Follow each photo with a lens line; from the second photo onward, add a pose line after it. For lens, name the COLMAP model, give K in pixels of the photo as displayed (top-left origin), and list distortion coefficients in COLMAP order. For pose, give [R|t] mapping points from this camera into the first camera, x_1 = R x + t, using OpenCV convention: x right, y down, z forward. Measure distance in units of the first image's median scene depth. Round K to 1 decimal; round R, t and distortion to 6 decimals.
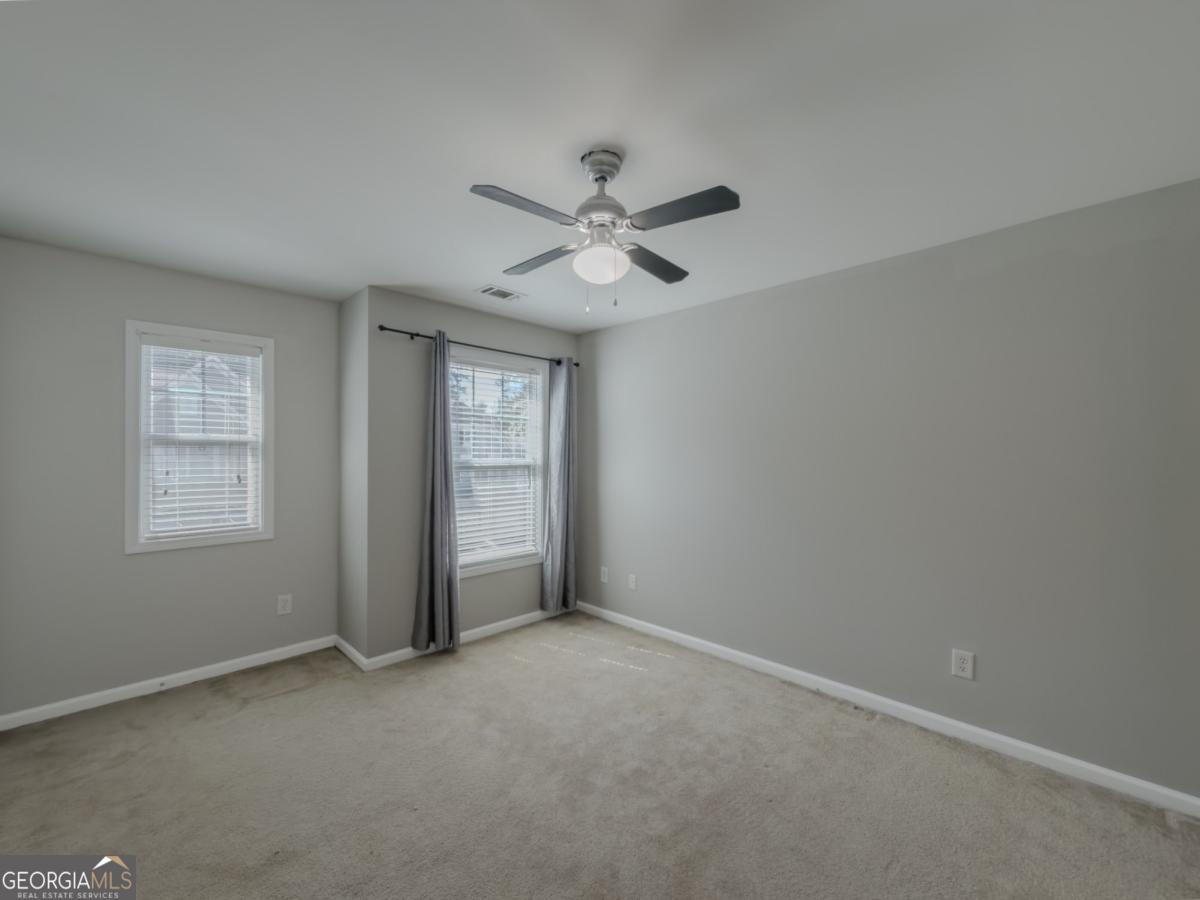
lens RADIAL K [[483.1, 0, 602.2], [0, 483.1, 451.1], [0, 0, 1]] dist [-0.002227, -0.000239]
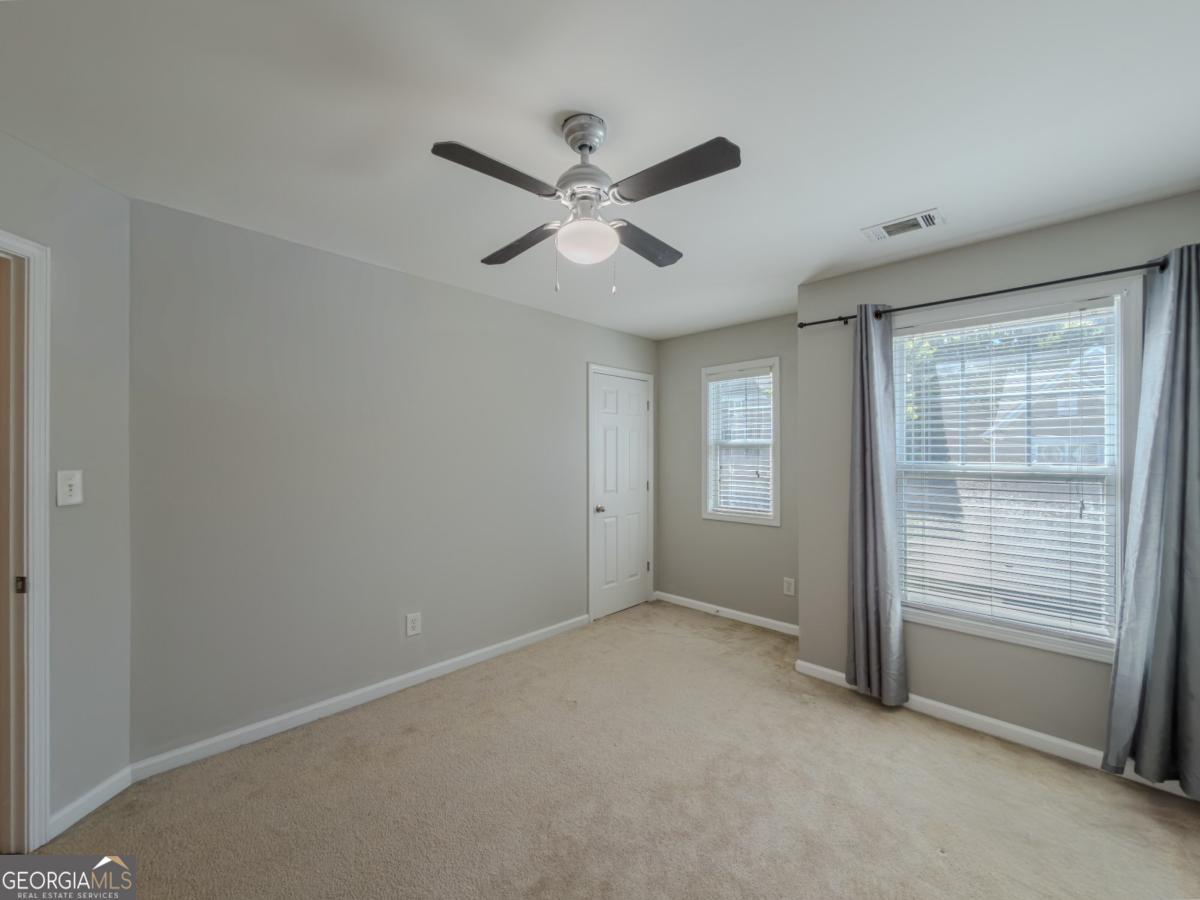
lens RADIAL K [[483.1, 0, 601.7], [0, 483.1, 452.2], [0, 0, 1]] dist [-0.002227, -0.000239]
pose [[0.008622, -0.004222, -0.999954, 0.482515], [0.002473, 0.999988, -0.004201, 0.003916], [0.999960, -0.002437, 0.008632, 0.550286]]
